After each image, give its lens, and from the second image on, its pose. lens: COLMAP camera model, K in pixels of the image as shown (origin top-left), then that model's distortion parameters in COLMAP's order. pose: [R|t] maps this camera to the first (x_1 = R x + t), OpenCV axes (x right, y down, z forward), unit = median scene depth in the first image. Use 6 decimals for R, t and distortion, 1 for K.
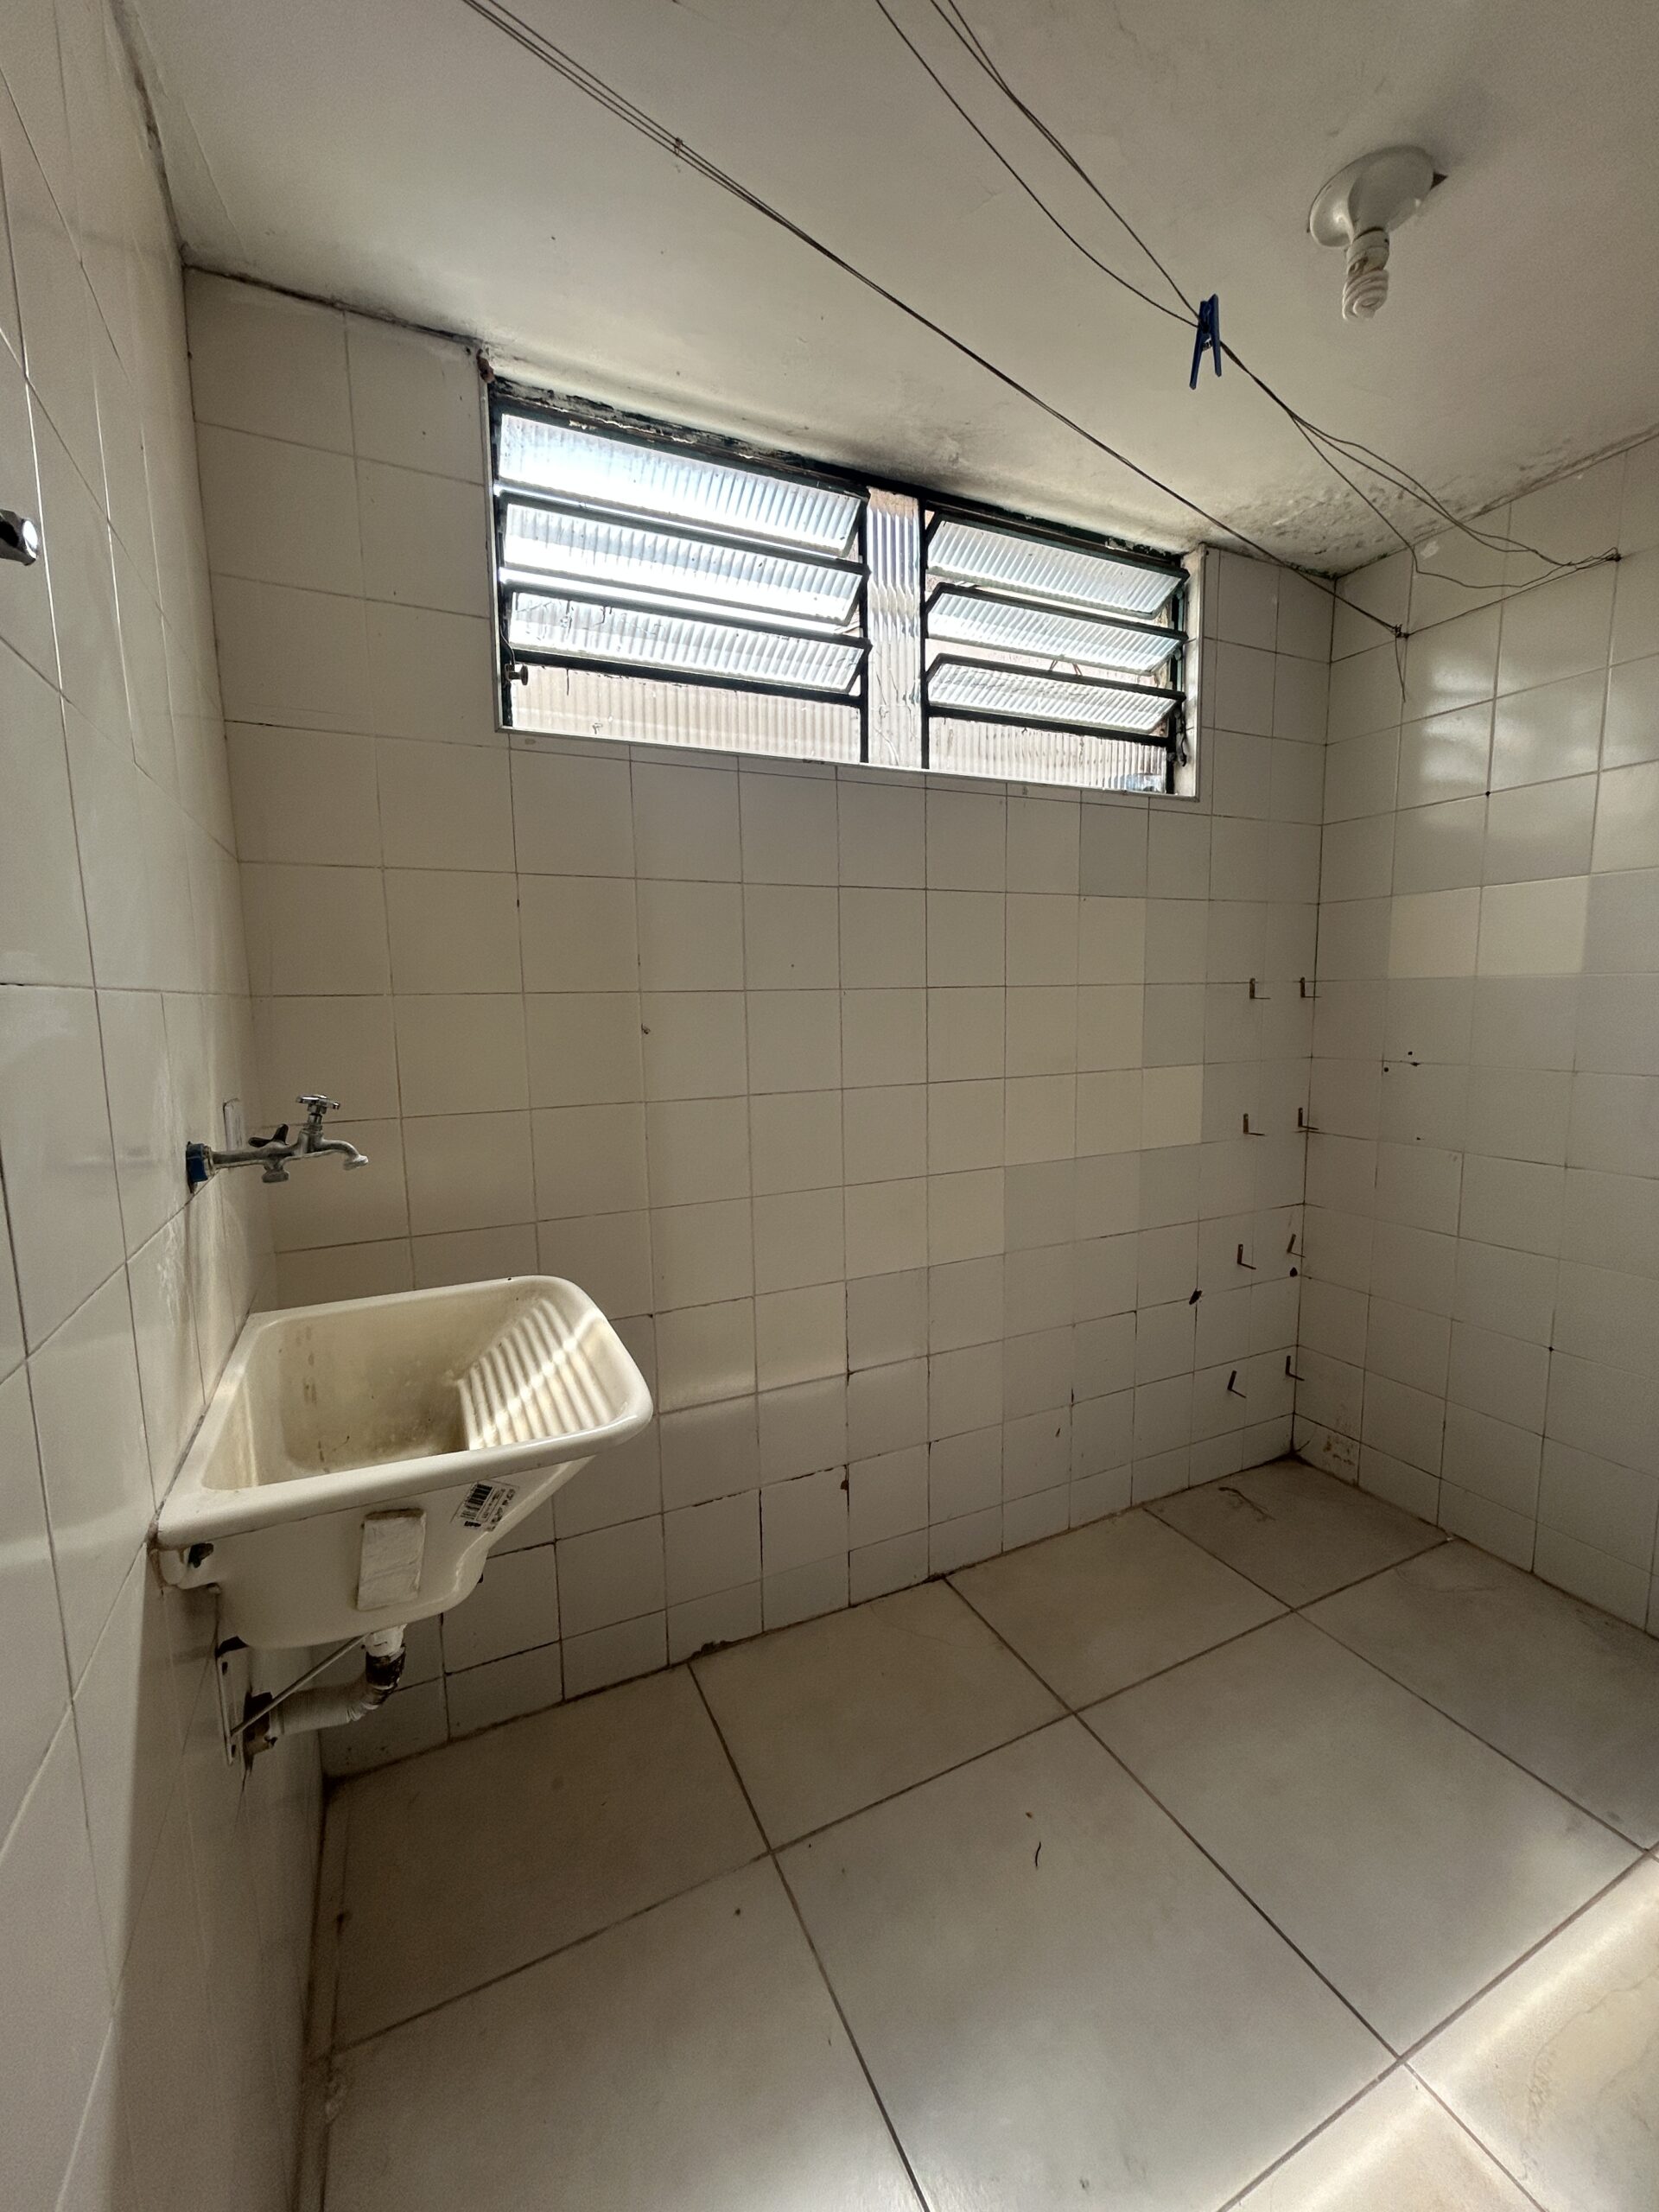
lens RADIAL K [[887.7, 0, 825.4], [0, 887.7, 1108.3], [0, 0, 1]] dist [-0.007620, -0.000117]
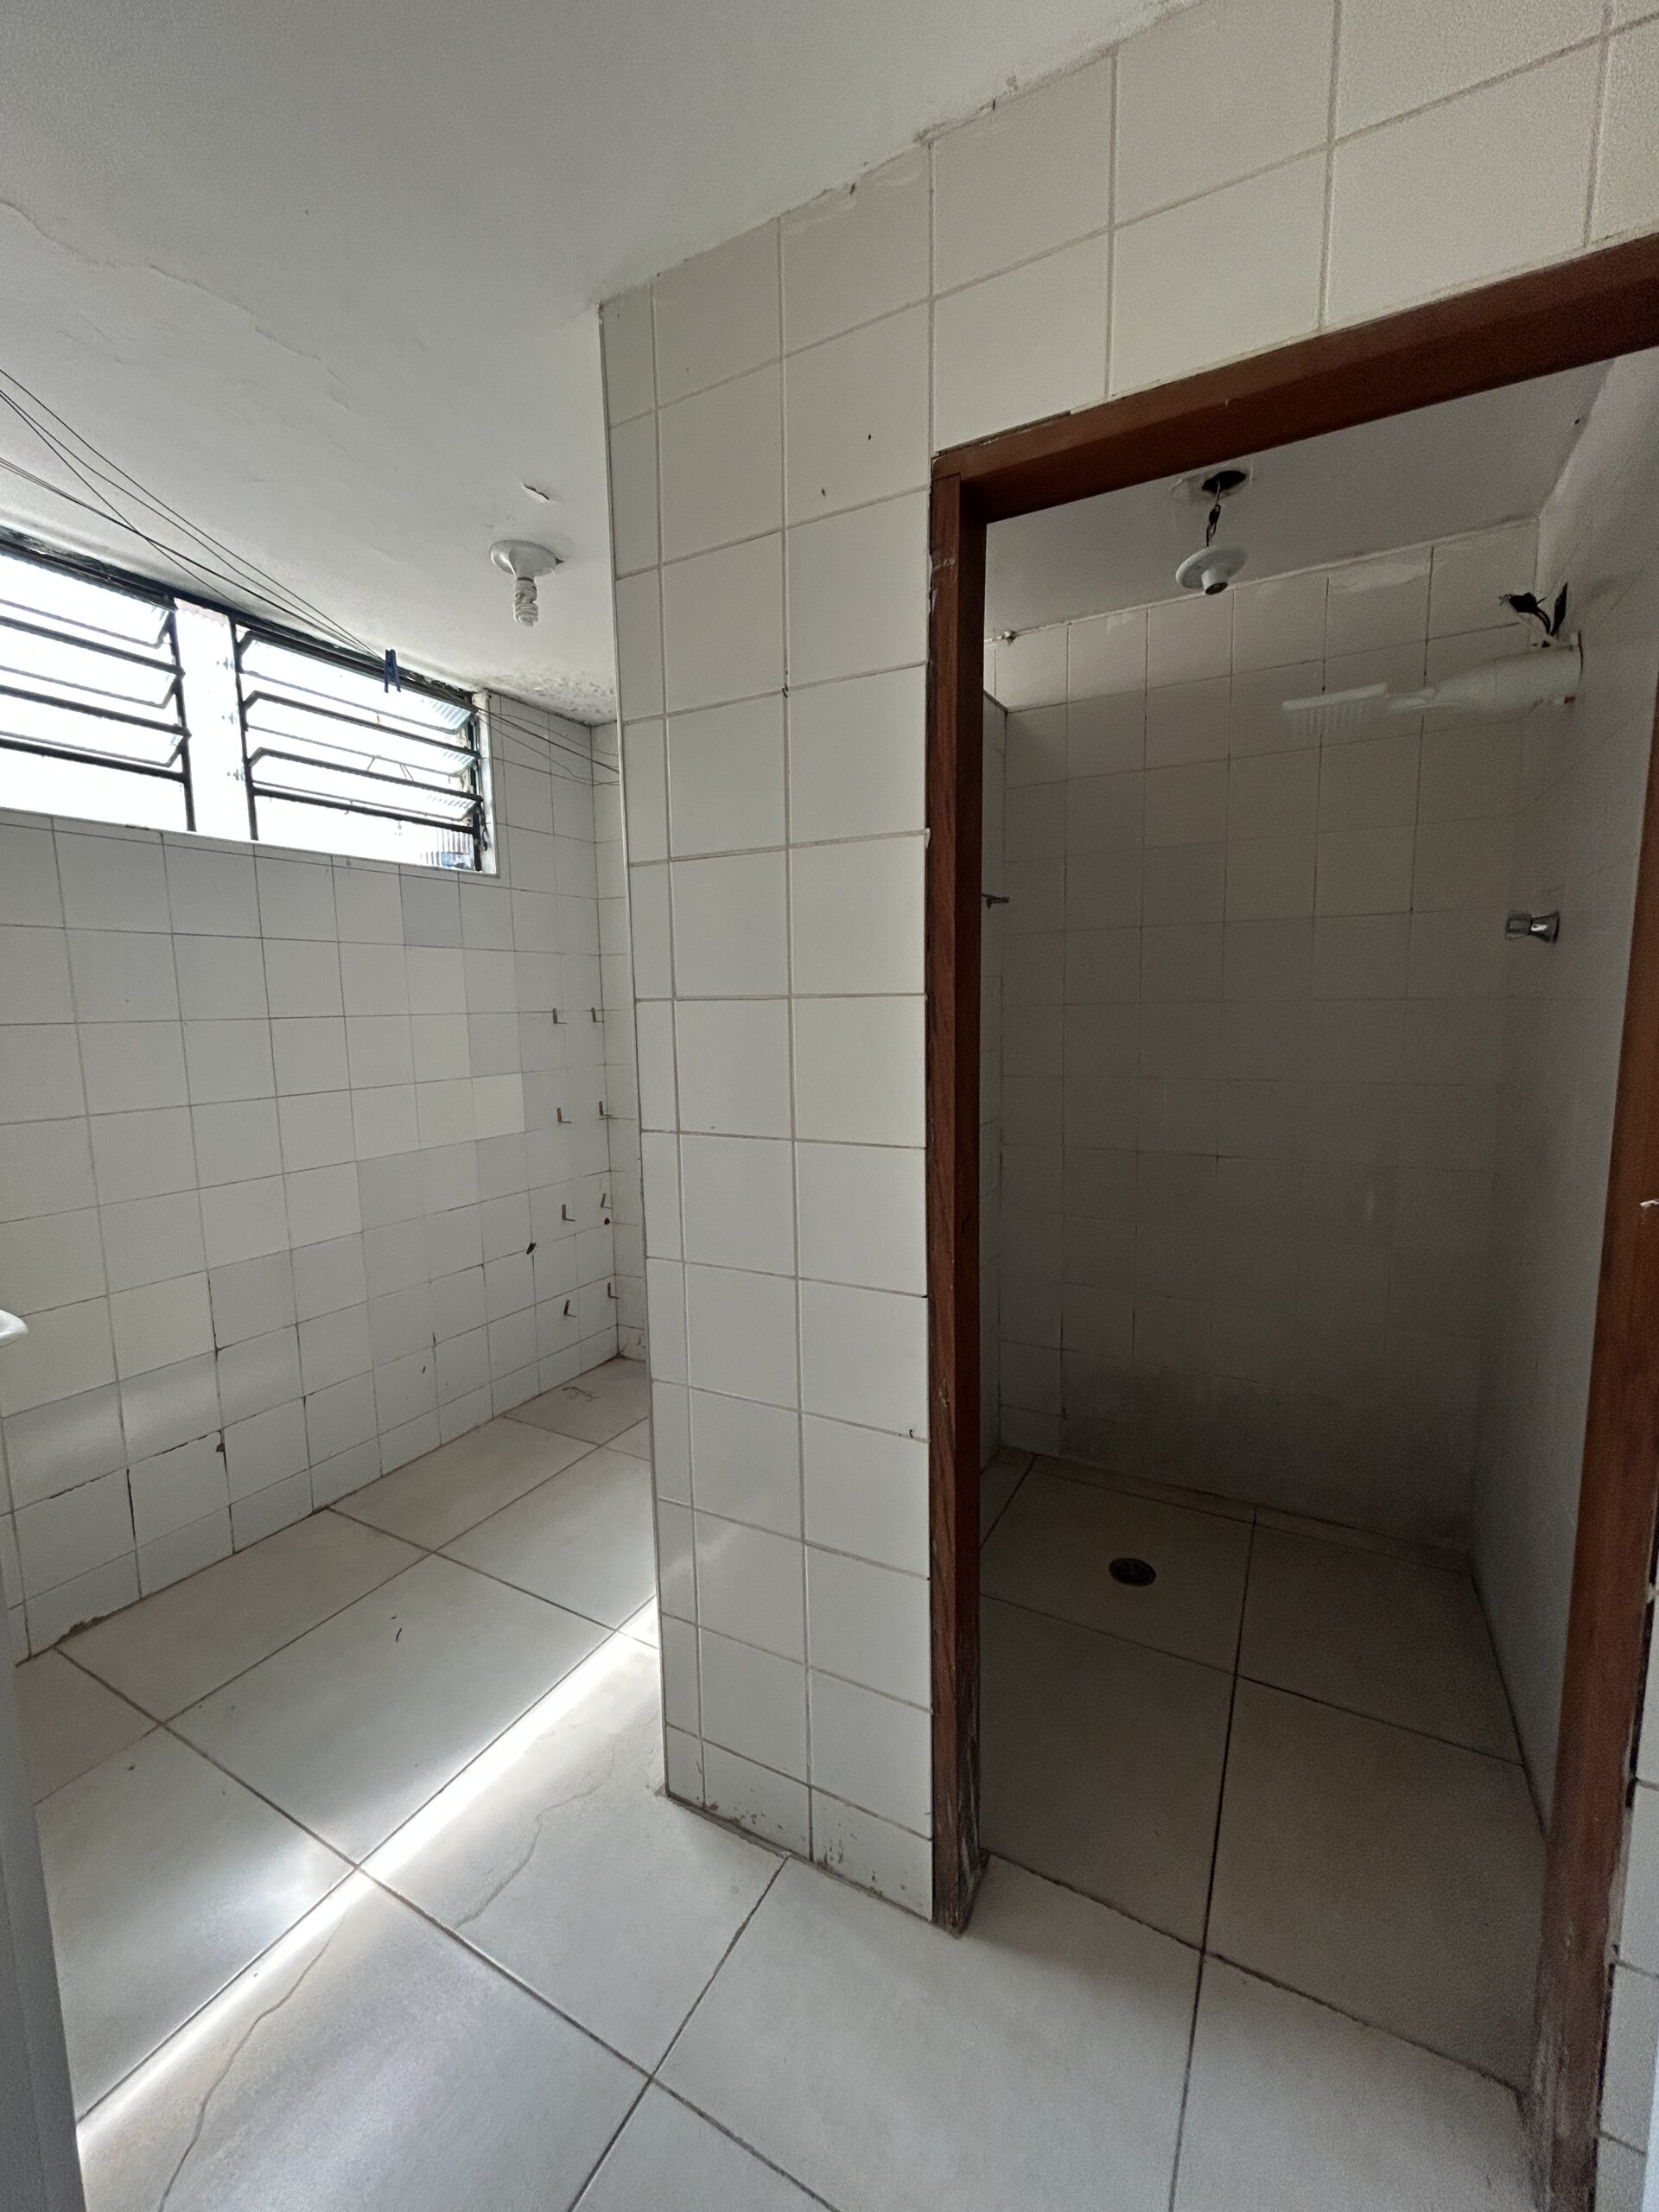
lens RADIAL K [[899.8, 0, 829.5], [0, 899.8, 1106.0], [0, 0, 1]] dist [-0.003506, 0.004848]
pose [[0.810877, -0.063801, 0.581728, 0.011371], [0.077263, 0.997009, 0.001650, 0.037405], [-0.580094, 0.043608, 0.813382, -0.406836]]
